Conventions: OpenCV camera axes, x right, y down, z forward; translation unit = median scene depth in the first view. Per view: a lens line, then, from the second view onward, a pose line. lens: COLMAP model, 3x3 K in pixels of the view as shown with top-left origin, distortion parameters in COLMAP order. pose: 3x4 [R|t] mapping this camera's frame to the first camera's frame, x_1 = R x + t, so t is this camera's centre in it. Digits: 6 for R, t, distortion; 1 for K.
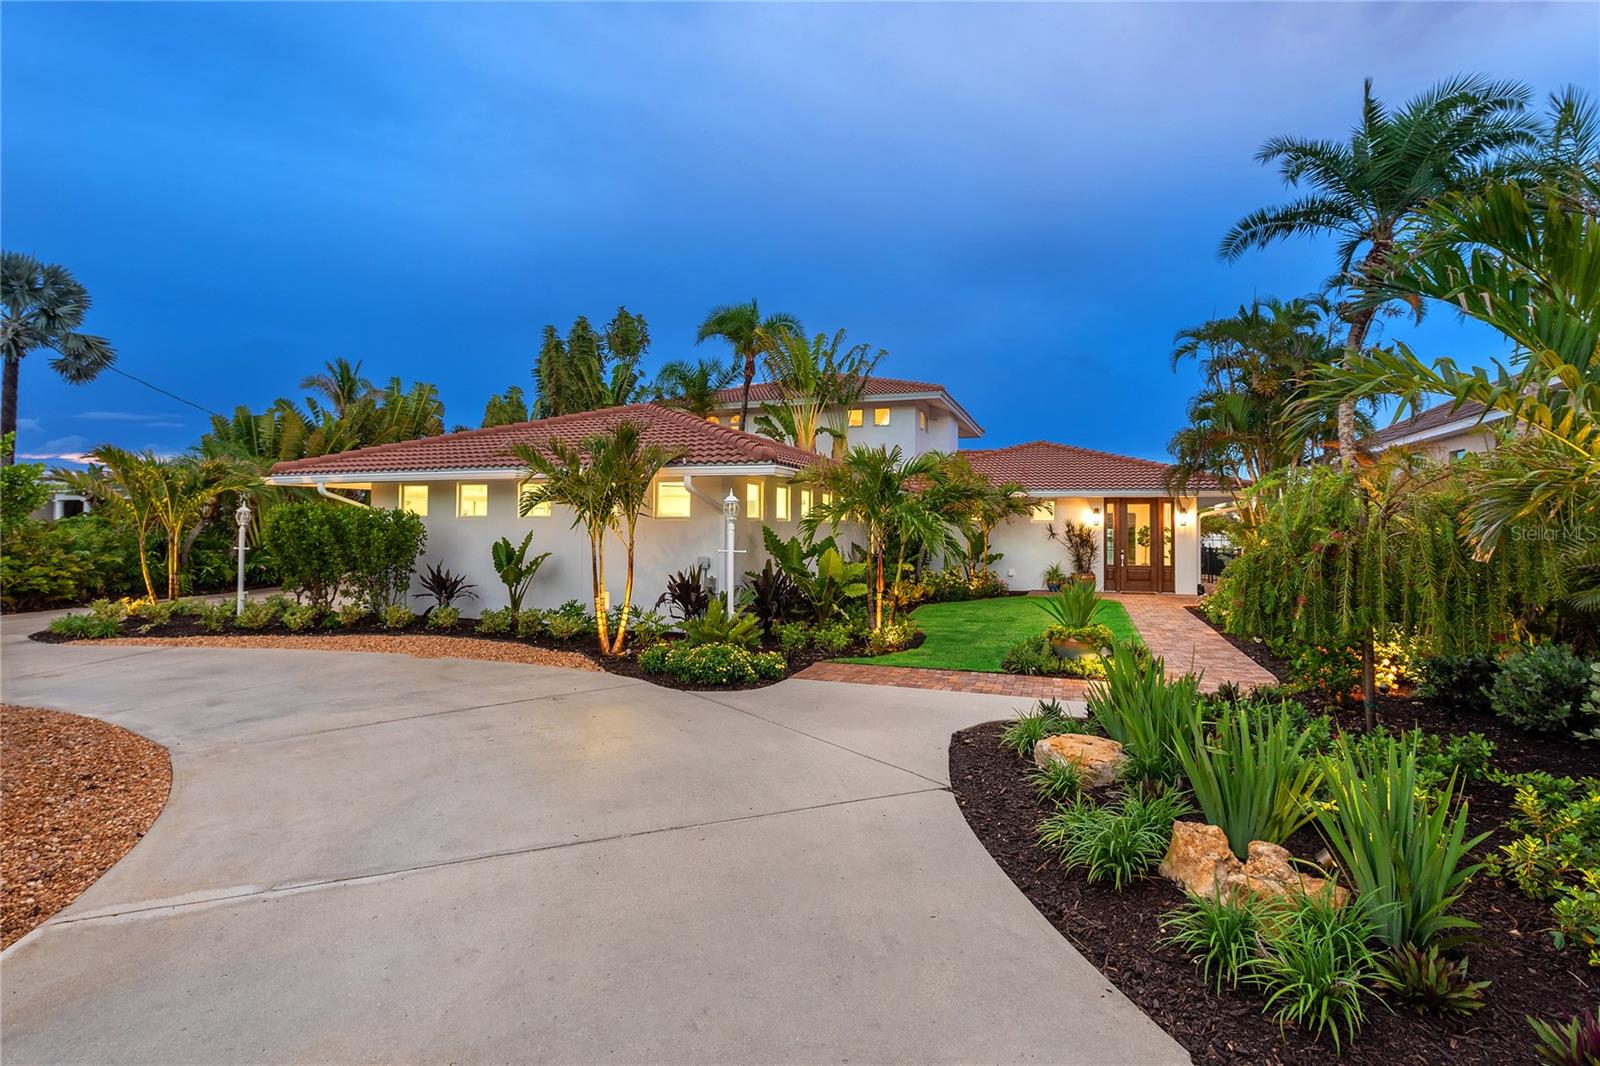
lens RADIAL K [[756.0, 0, 800.0], [0, 756.0, 533.0], [0, 0, 1]] dist [-0.000430, -0.000109]
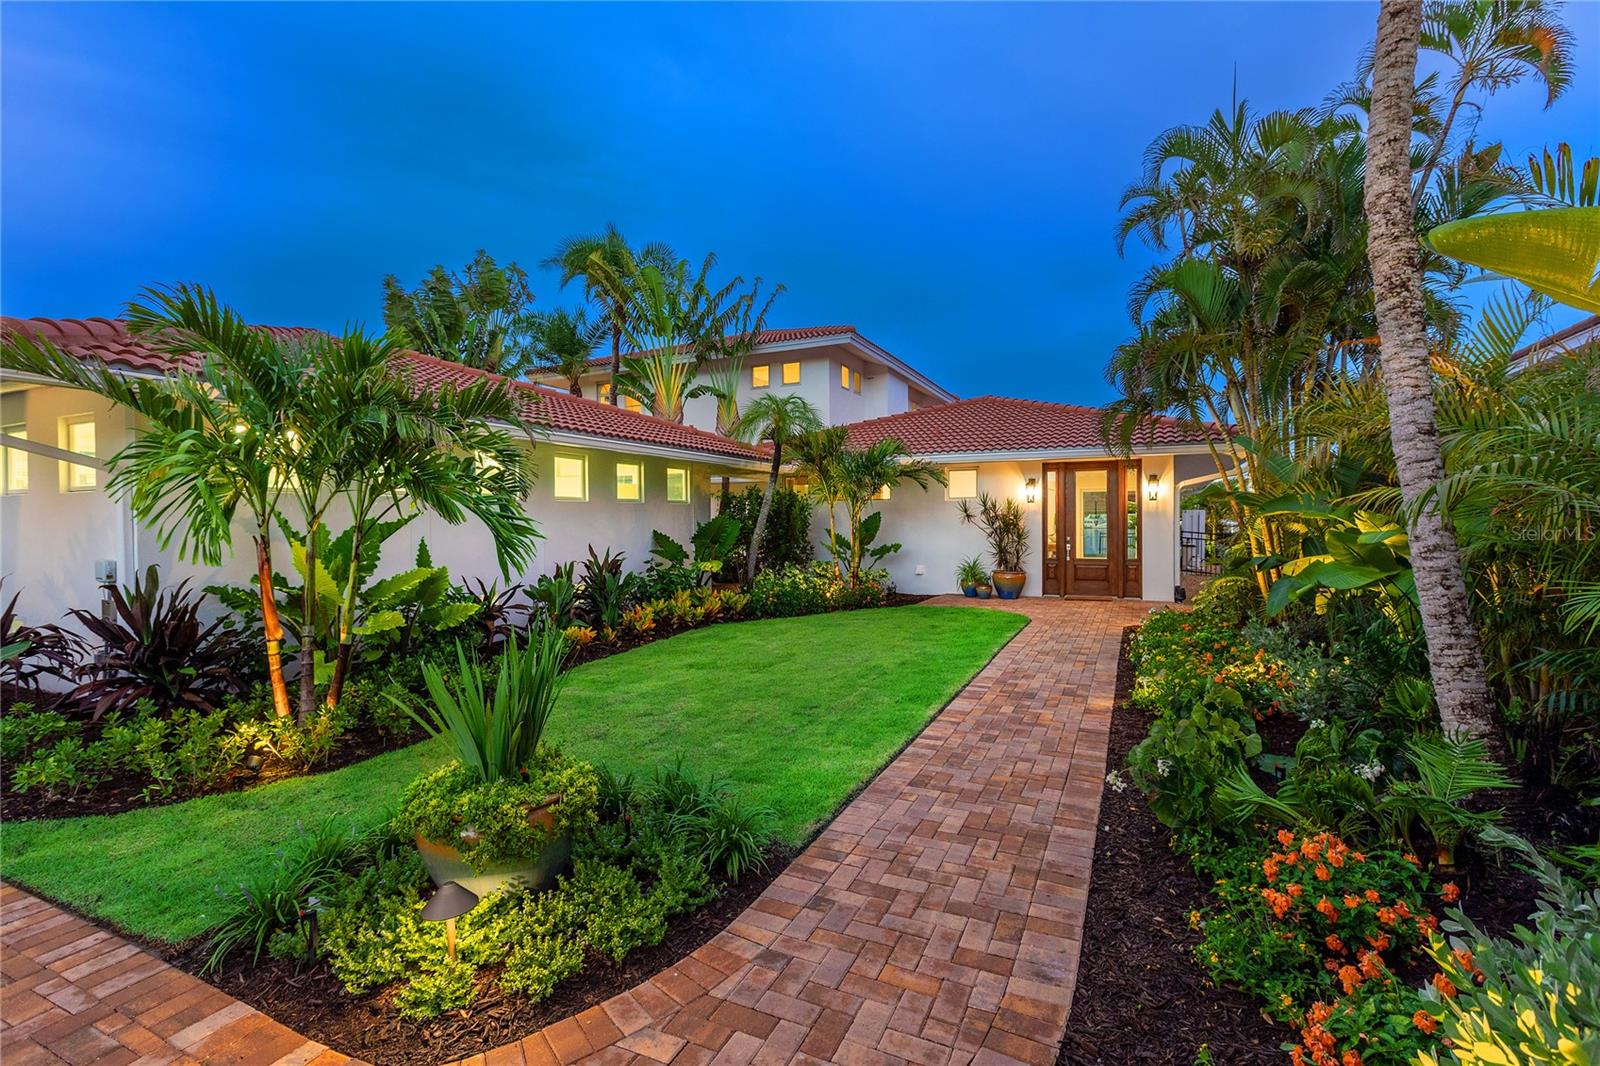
lens RADIAL K [[713.5, 0, 800.0], [0, 713.5, 533.0], [0, 0, 1]] dist [0.000735, 0.000020]
pose [[0.996565, -0.011692, -0.081979, 0.231950], [0.013050, 0.999786, 0.016052, 0.005018], [0.081774, -0.017067, 0.996505, 0.320310]]
